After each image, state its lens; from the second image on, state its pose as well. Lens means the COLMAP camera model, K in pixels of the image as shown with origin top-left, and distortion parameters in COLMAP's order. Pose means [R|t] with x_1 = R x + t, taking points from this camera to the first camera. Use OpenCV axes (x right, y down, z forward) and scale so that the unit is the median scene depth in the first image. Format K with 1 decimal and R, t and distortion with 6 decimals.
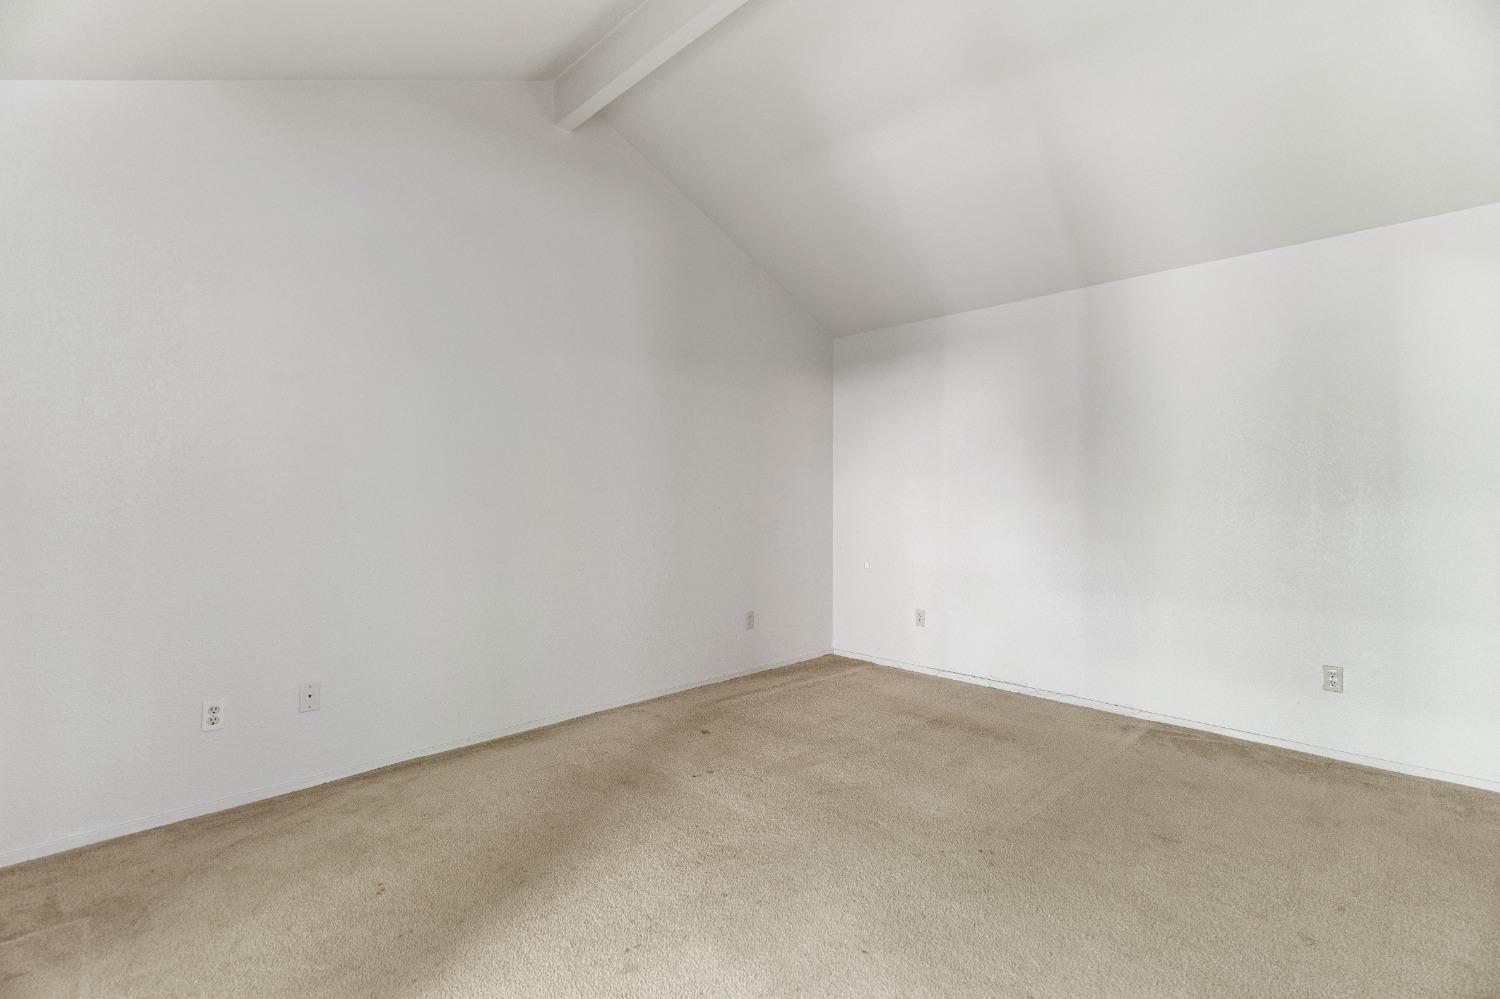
lens RADIAL K [[693.5, 0, 750.6], [0, 693.5, 498.2], [0, 0, 1]] dist [-0.000970, -0.000222]
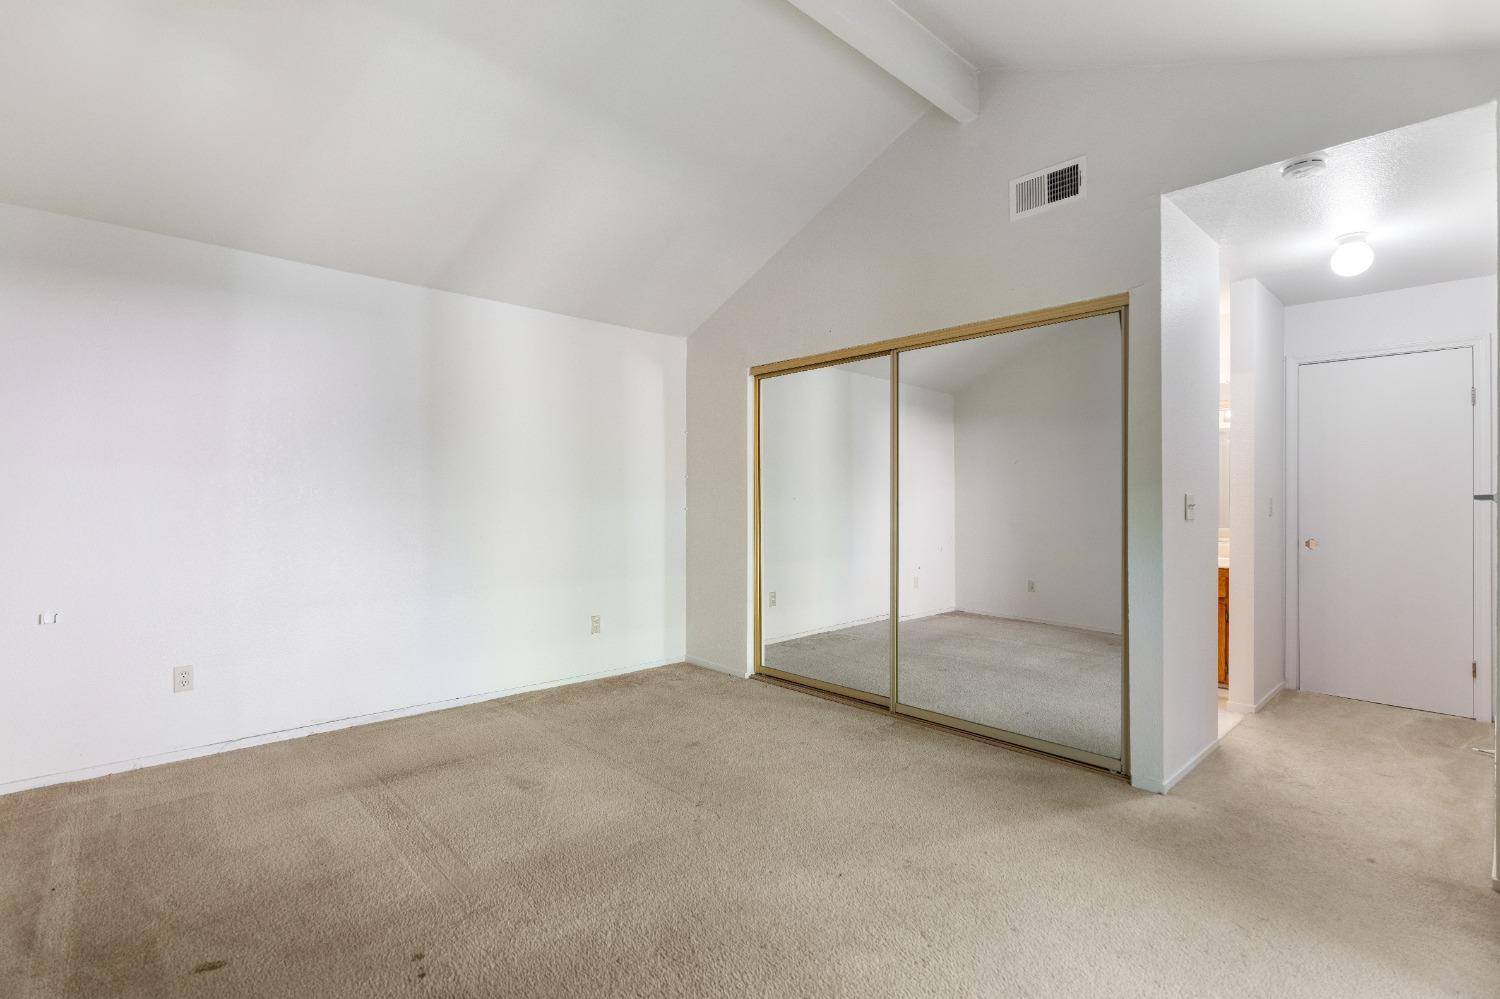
lens RADIAL K [[693.5, 0, 750.6], [0, 693.5, 500.7], [0, 0, 1]] dist [-0.000970, -0.000222]
pose [[0.019501, 0.001412, 0.999809, -0.508085], [0.000523, 0.999999, -0.001423, -0.000346], [-0.999810, 0.000550, 0.019500, 0.518272]]
